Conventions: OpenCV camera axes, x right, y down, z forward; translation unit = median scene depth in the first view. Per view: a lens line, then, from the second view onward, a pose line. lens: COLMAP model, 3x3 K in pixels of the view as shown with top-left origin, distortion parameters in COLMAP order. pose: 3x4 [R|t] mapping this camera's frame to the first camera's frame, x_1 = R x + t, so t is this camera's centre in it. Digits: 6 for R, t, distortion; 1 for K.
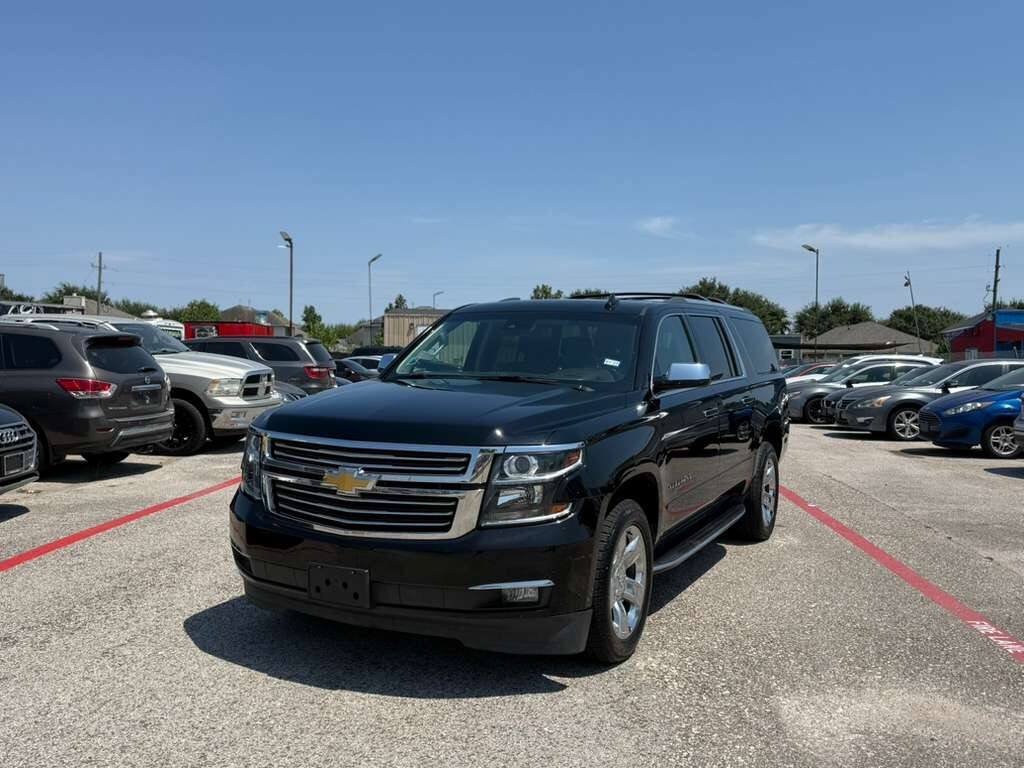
lens RADIAL K [[931.5, 0, 509.1], [0, 931.5, 381.1], [0, 0, 1]] dist [0.033337, 0.000000]
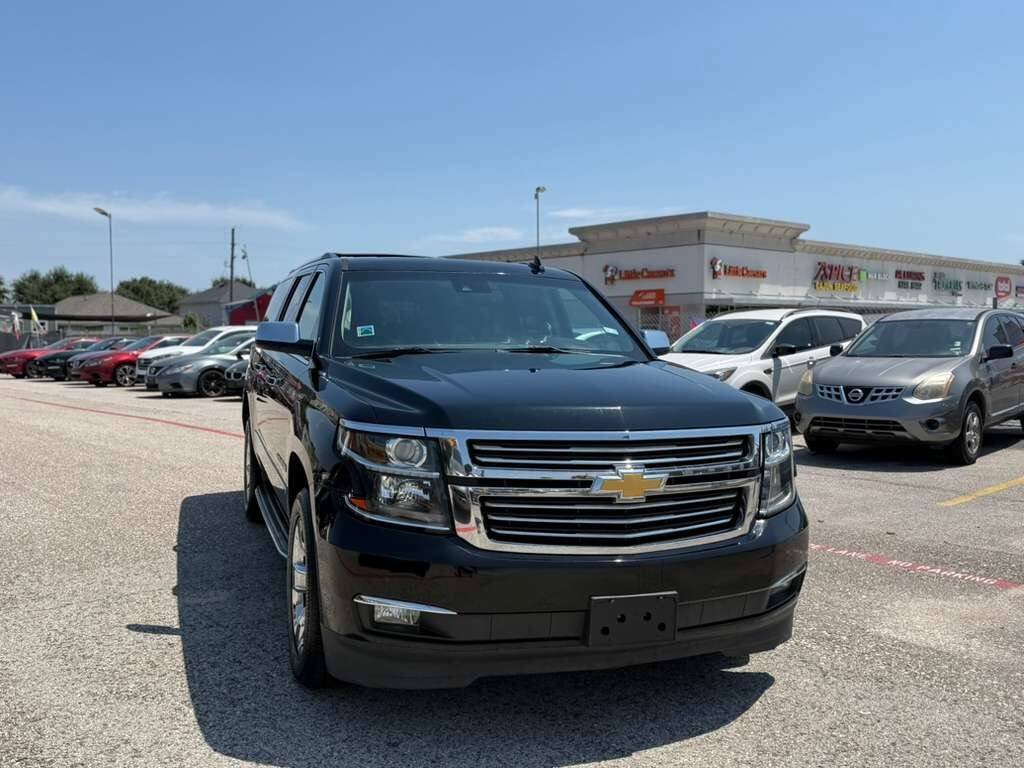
lens RADIAL K [[931.5, 0, 516.0], [0, 931.5, 384.1], [0, 0, 1]] dist [0.033337, 0.000000]
pose [[0.691129, -0.040943, 0.721571, -0.192270], [0.017198, 0.999043, 0.040215, -0.001846], [-0.722527, -0.015384, 0.691172, 0.130591]]
